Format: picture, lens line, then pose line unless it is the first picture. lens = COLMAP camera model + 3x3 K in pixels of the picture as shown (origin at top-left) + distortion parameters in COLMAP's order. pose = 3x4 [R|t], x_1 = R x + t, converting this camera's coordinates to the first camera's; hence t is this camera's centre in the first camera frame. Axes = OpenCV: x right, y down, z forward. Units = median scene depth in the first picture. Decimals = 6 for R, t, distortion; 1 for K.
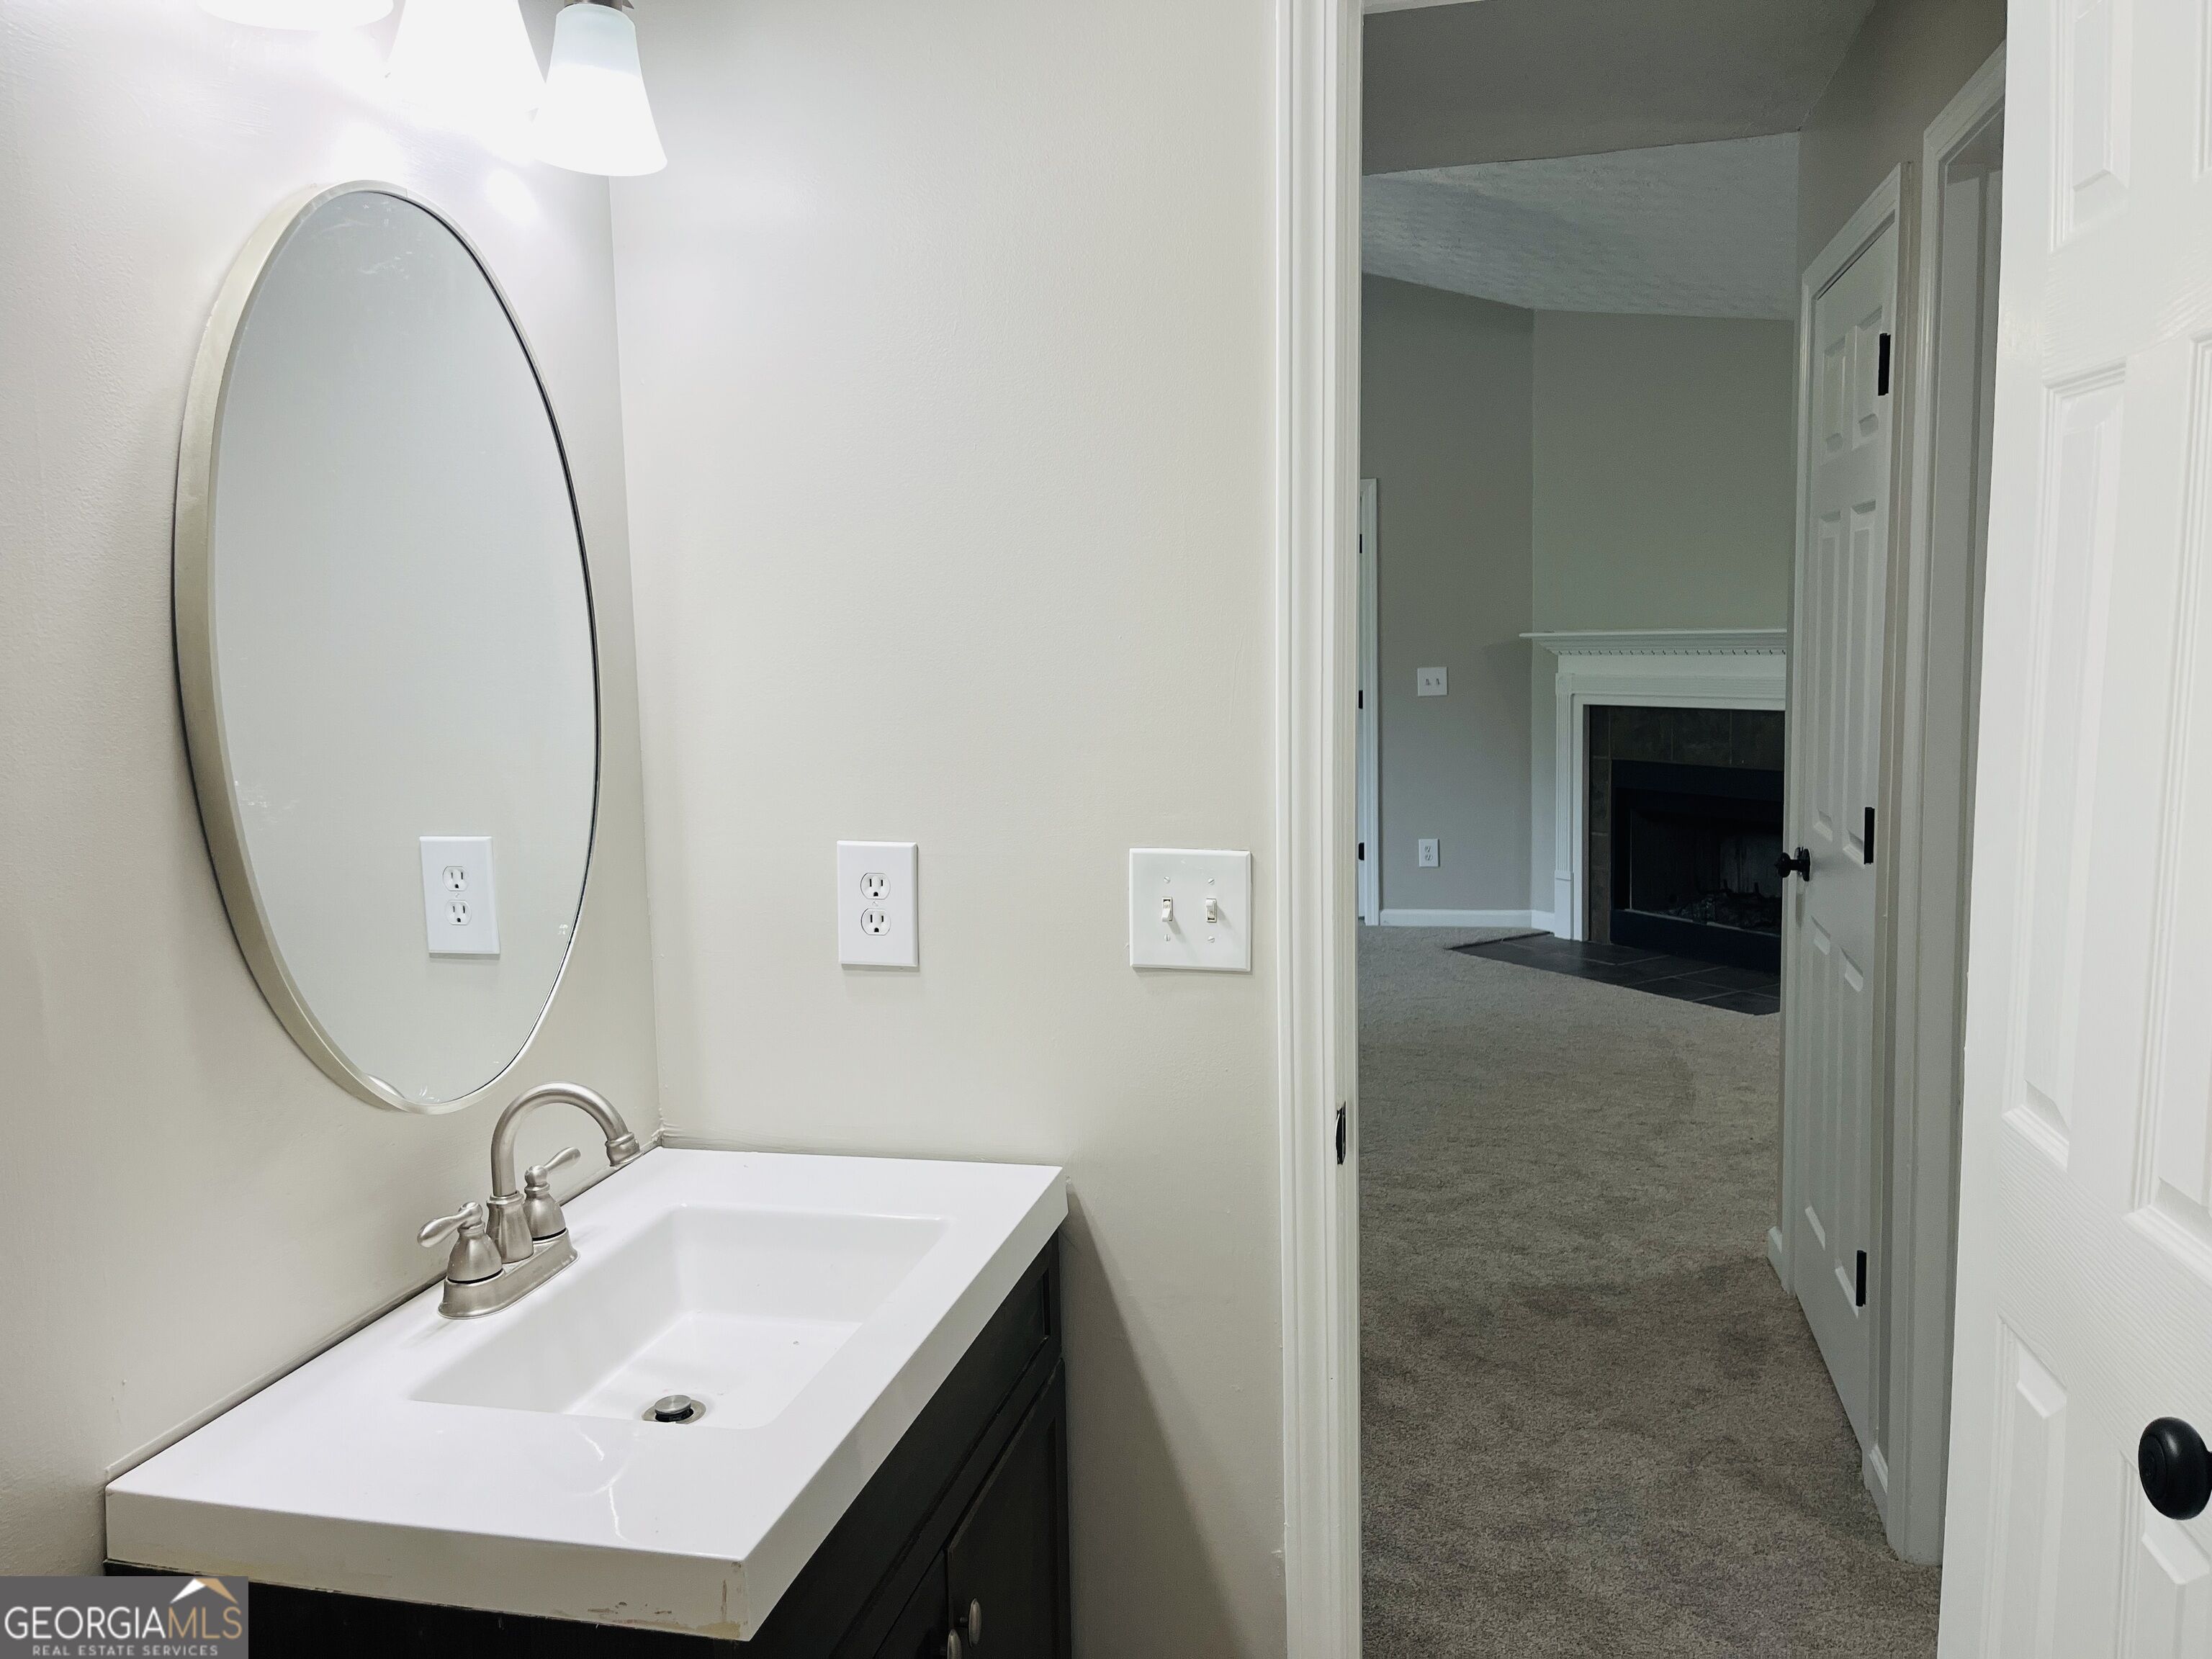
lens RADIAL K [[1676.8, 0, 1109.5], [0, 1676.8, 822.1], [0, 0, 1]] dist [0.062096, -0.000658]
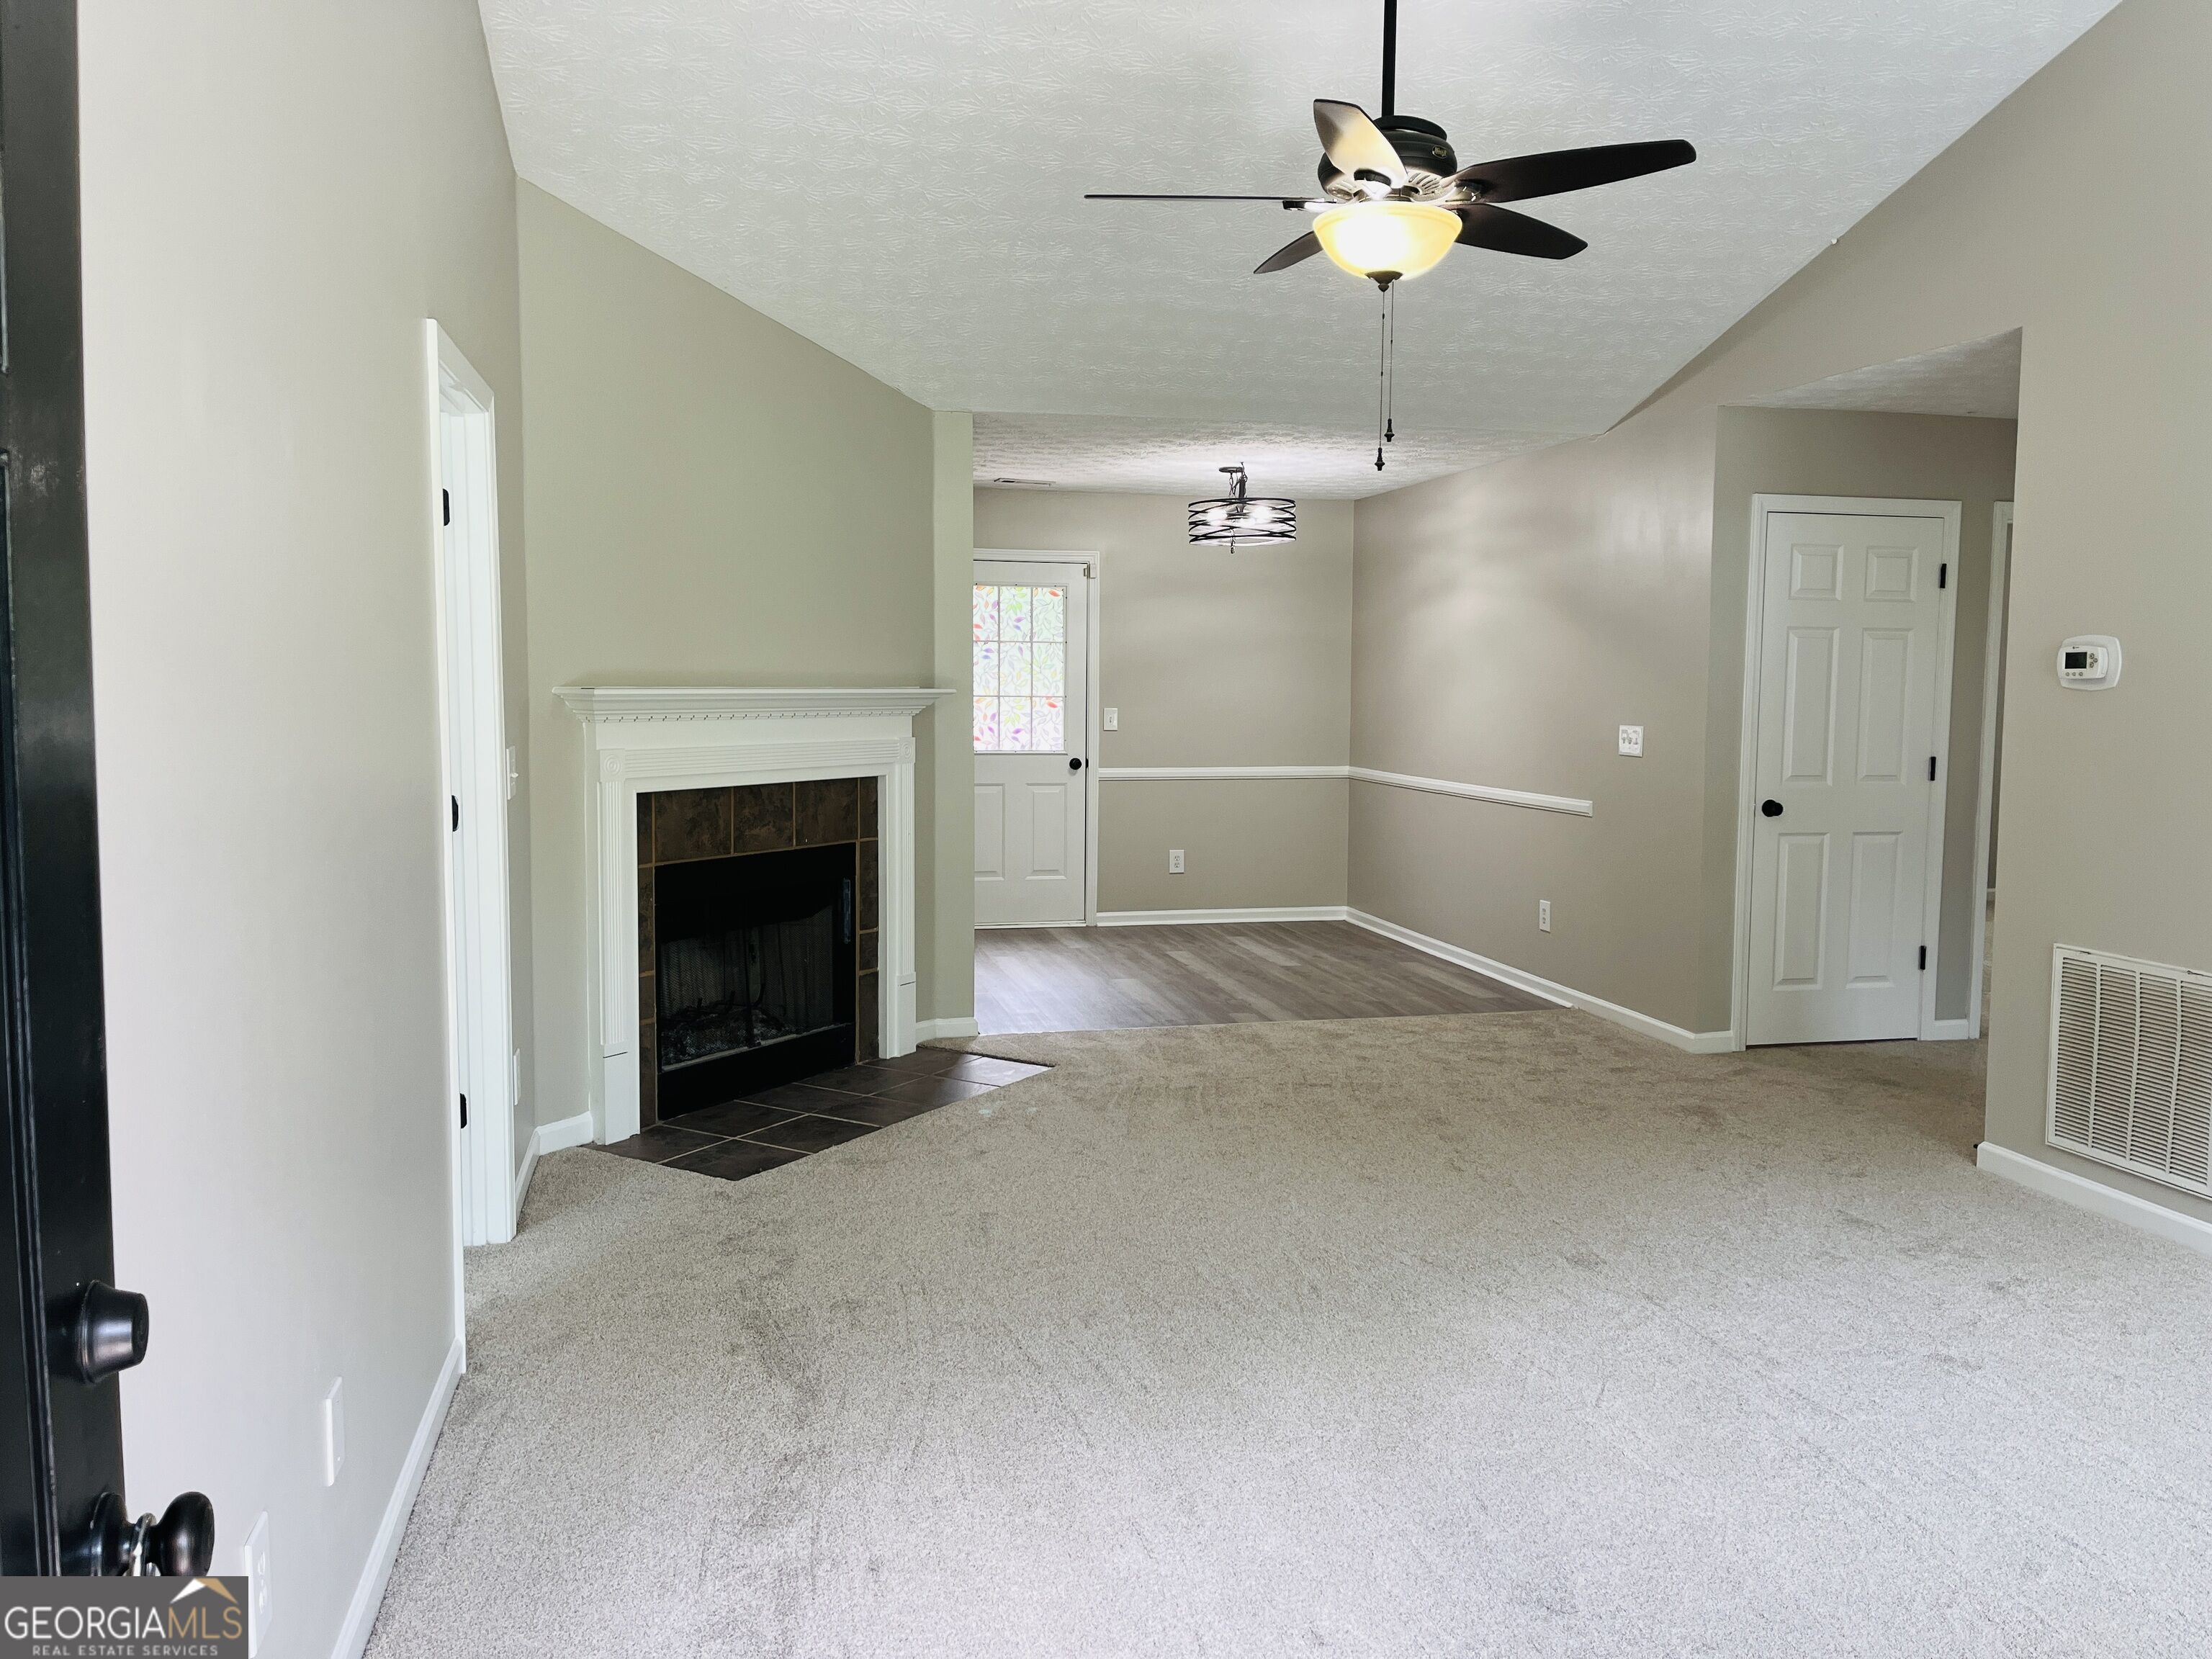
lens RADIAL K [[1676.8, 0, 1114.9], [0, 1676.8, 834.4], [0, 0, 1]] dist [0.062096, -0.000658]
pose [[-0.457443, -0.070130, 0.886469, -0.422098], [0.091174, 0.987933, 0.125206, -0.121636], [-0.884552, 0.138097, -0.445529, 1.138074]]
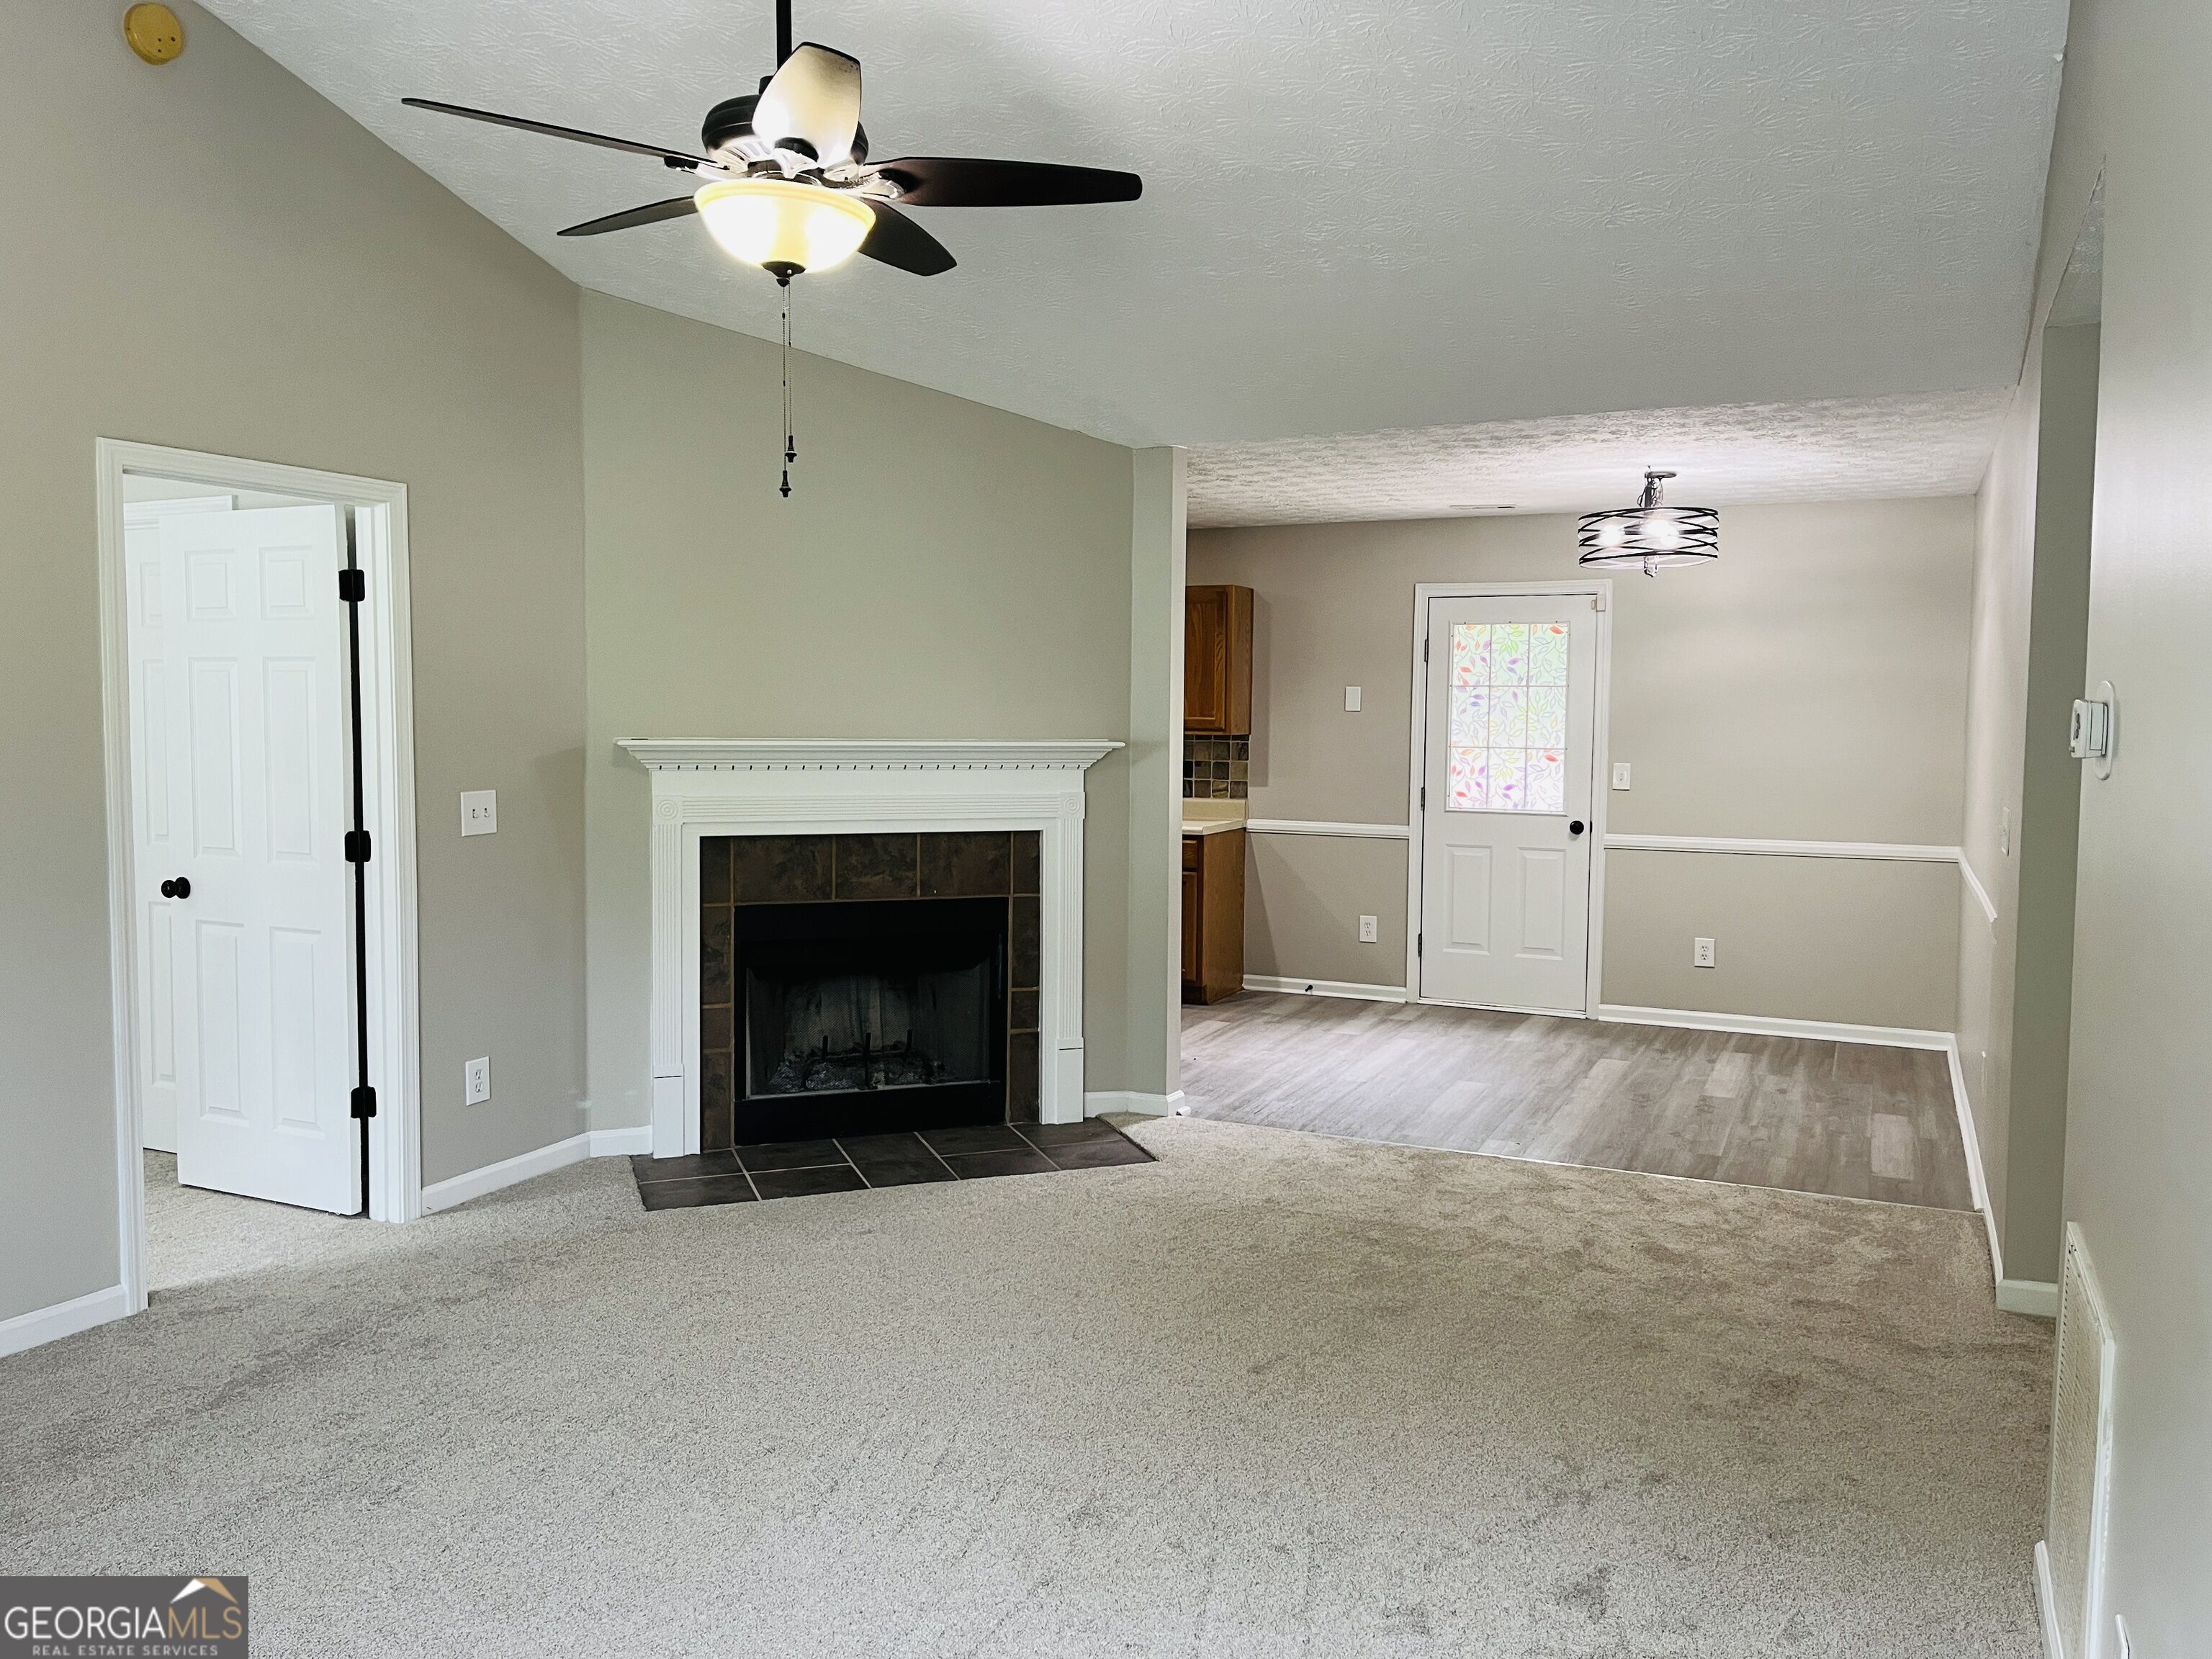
lens RADIAL K [[1676.8, 0, 1118.5], [0, 1676.8, 830.8], [0, 0, 1]] dist [0.062096, -0.000658]
pose [[0.201857, -0.053545, 0.977950, -0.409103], [0.088793, 0.995393, 0.036173, -0.082733], [-0.975382, 0.079533, 0.205681, 0.667407]]
